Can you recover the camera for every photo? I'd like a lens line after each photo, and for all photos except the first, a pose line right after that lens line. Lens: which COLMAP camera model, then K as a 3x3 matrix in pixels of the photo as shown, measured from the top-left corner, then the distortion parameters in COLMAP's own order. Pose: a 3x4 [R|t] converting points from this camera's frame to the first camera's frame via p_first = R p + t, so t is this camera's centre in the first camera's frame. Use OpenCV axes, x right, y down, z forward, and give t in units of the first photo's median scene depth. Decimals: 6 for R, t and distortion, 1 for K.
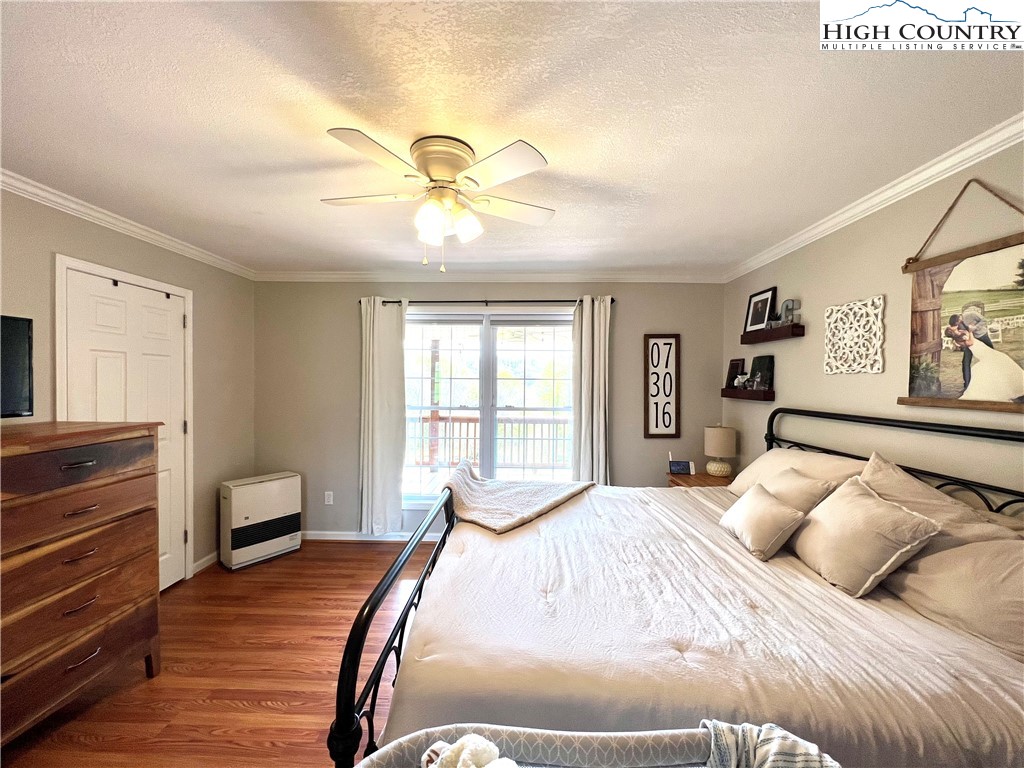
lens RADIAL K [[409.0, 0, 509.4], [0, 409.0, 385.0], [0, 0, 1]] dist [0.003012, 0.000486]
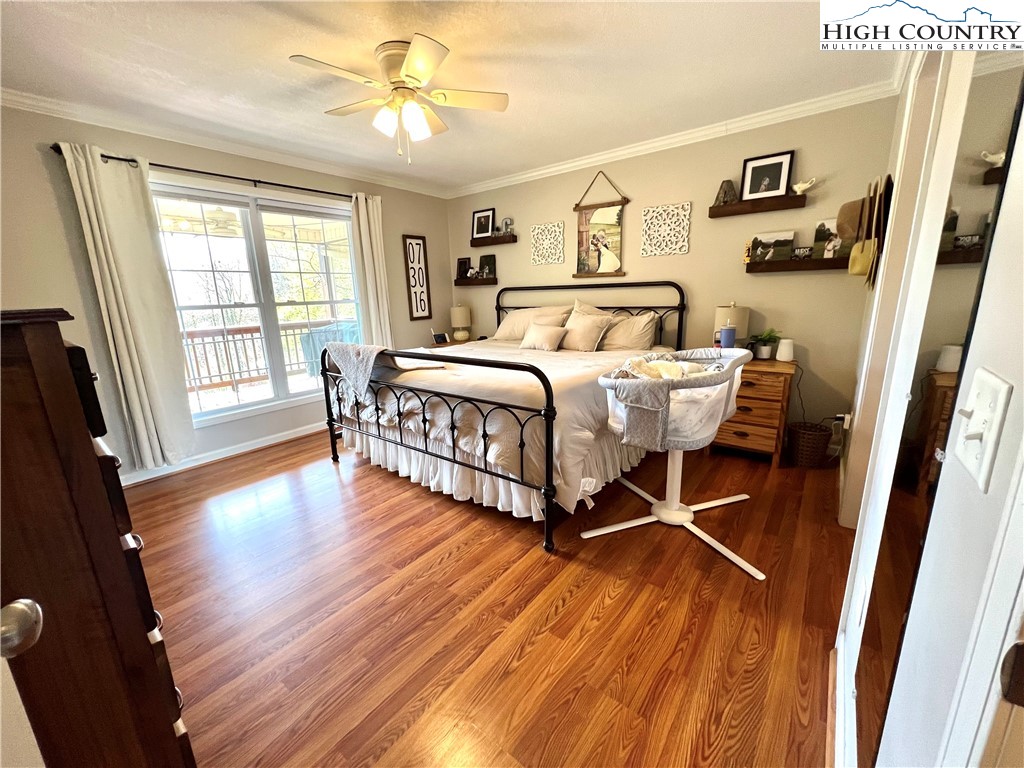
lens RADIAL K [[409.0, 0, 511.9], [0, 409.0, 381.1], [0, 0, 1]] dist [0.003012, 0.000486]
pose [[0.600149, -0.197165, 0.775208, -0.619904], [0.041995, 0.975575, 0.215615, 0.063971], [-0.798785, -0.096846, 0.593770, -0.025818]]
